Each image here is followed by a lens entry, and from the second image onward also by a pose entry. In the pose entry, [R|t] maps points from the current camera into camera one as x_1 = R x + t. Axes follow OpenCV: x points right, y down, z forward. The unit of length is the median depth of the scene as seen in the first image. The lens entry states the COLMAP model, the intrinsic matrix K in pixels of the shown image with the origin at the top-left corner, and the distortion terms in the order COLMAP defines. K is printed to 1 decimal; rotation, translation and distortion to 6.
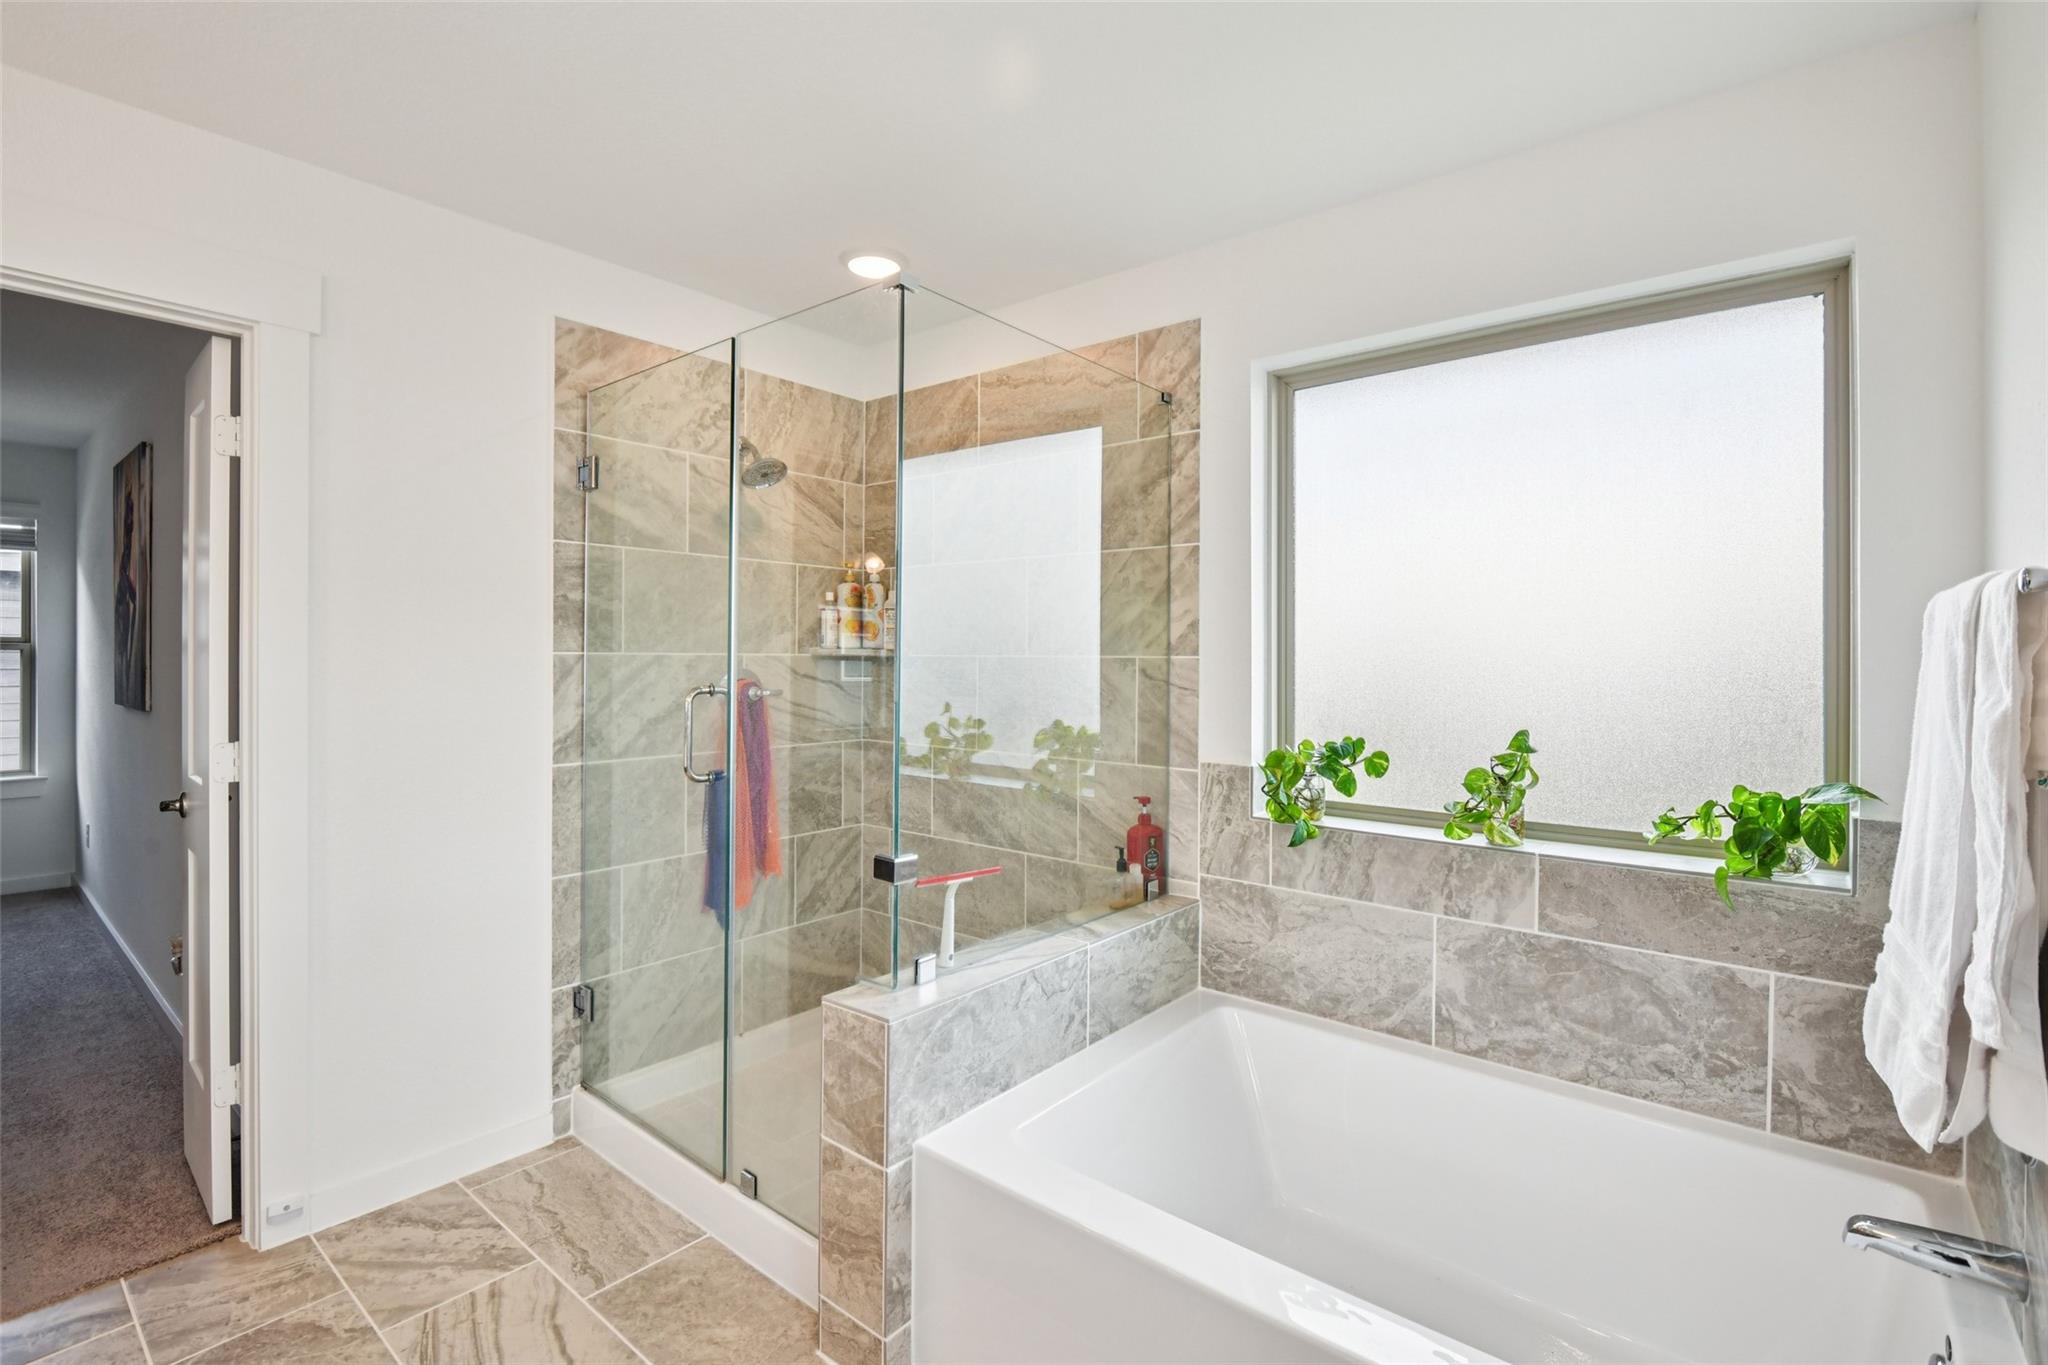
lens RADIAL K [[932.4, 0, 1021.4], [0, 932.4, 665.0], [0, 0, 1]] dist [-0.010569, -0.002372]
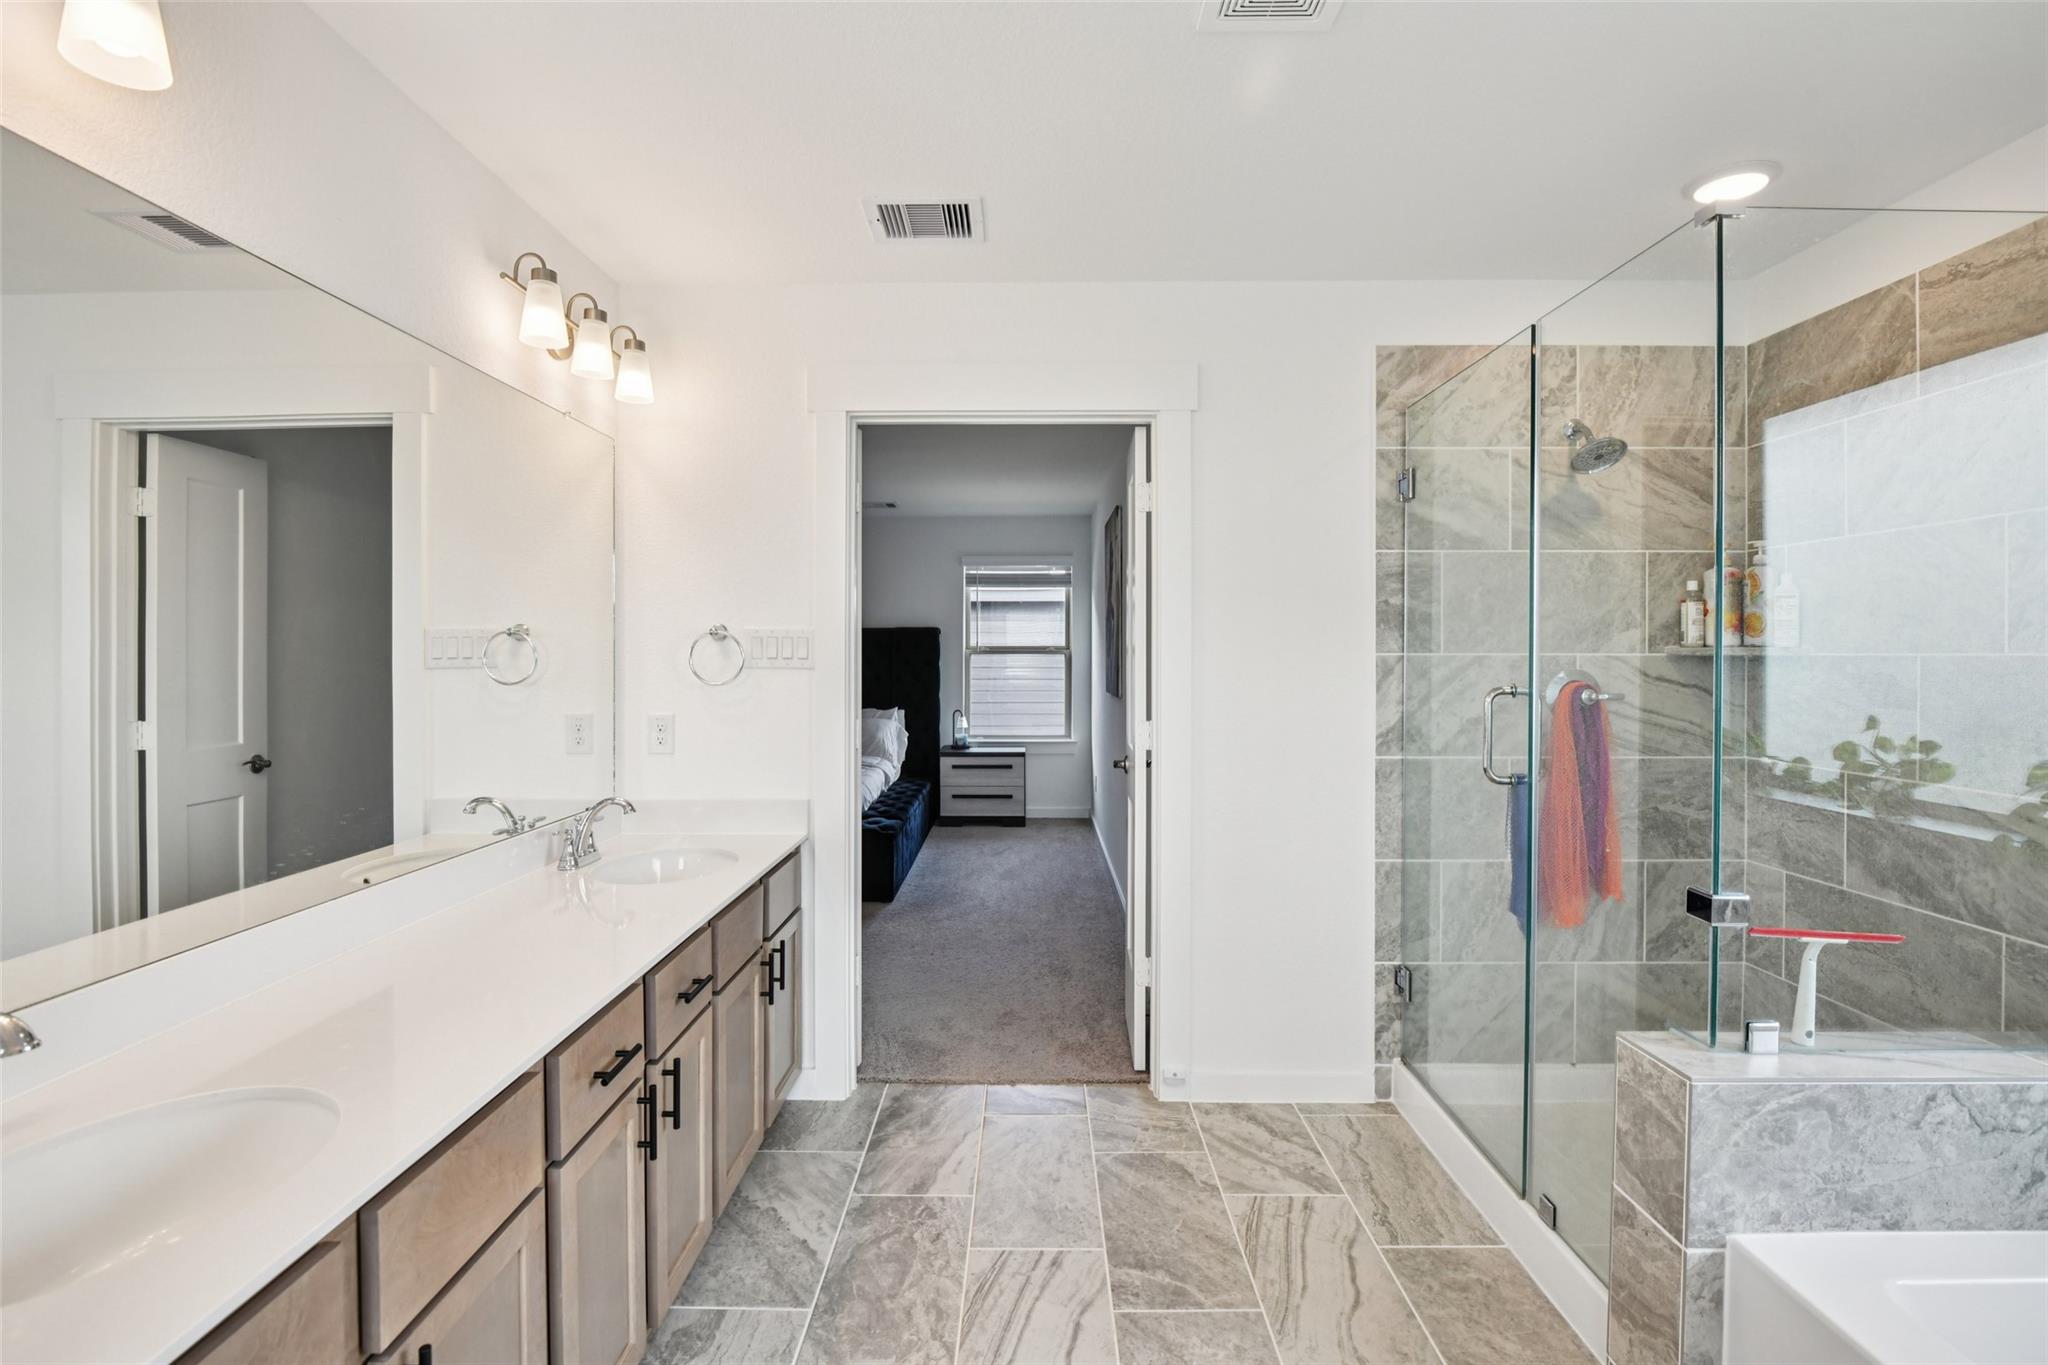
lens RADIAL K [[932.4, 0, 1020.4], [0, 932.4, 668.7], [0, 0, 1]] dist [-0.010569, -0.002372]
pose [[0.630174, 0.005399, -0.776435, 0.082606], [-0.003385, 0.999985, 0.004206, 0.001044], [0.776446, -0.000023, 0.630183, -0.012968]]
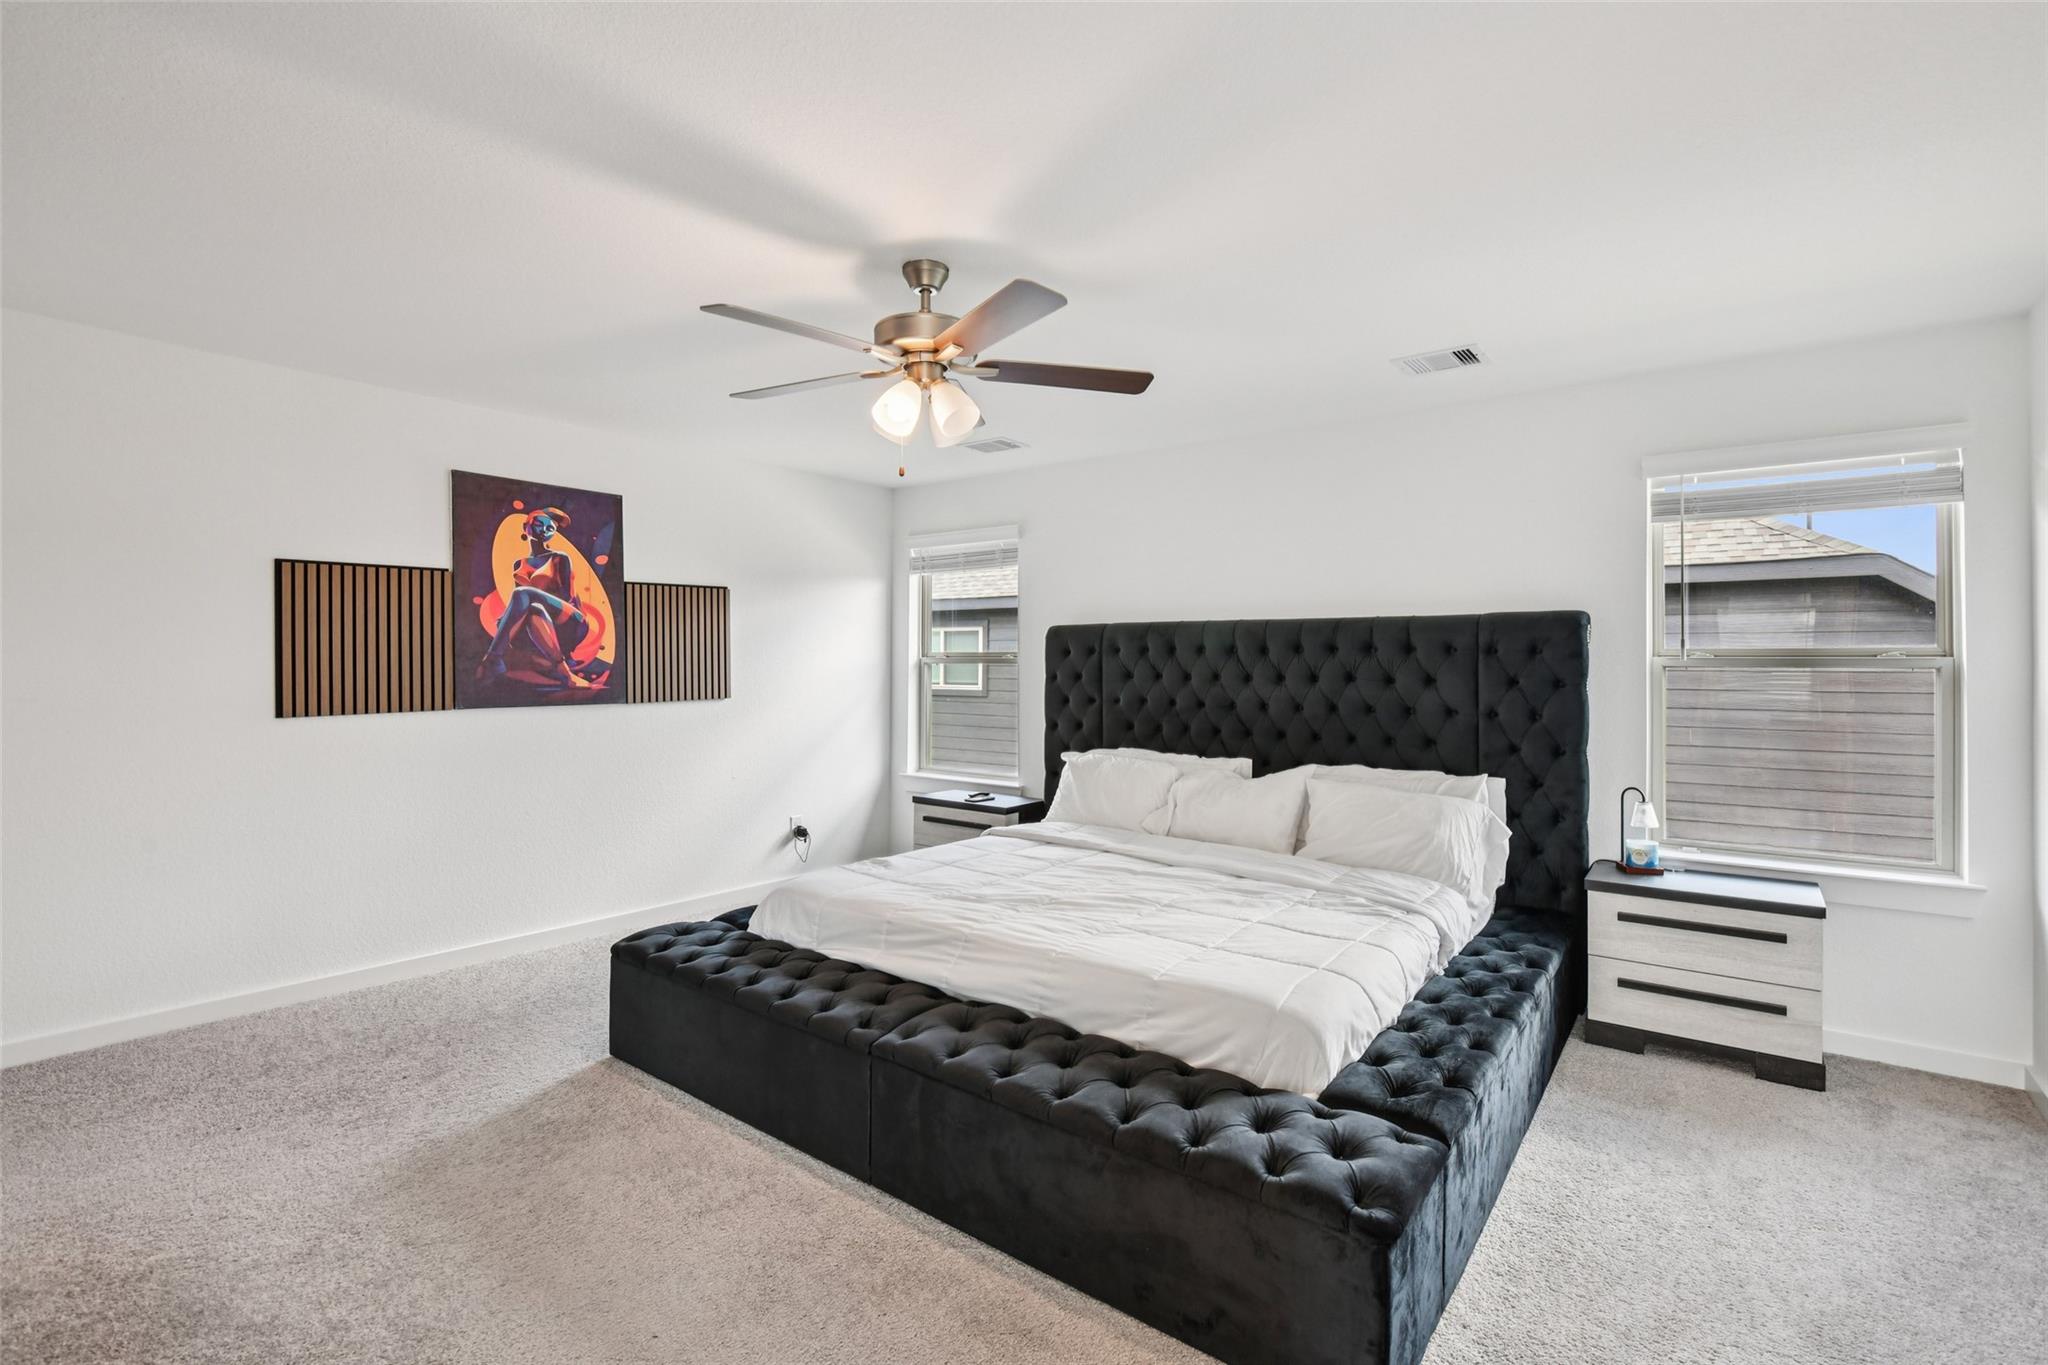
lens RADIAL K [[932.4, 0, 1032.0], [0, 932.4, 650.1], [0, 0, 1]] dist [-0.010569, -0.002372]
pose [[0.033873, -0.023403, -0.999152, -0.372784], [-0.012344, 0.999640, -0.023833, -0.004293], [0.999350, 0.013141, 0.033572, 0.314246]]
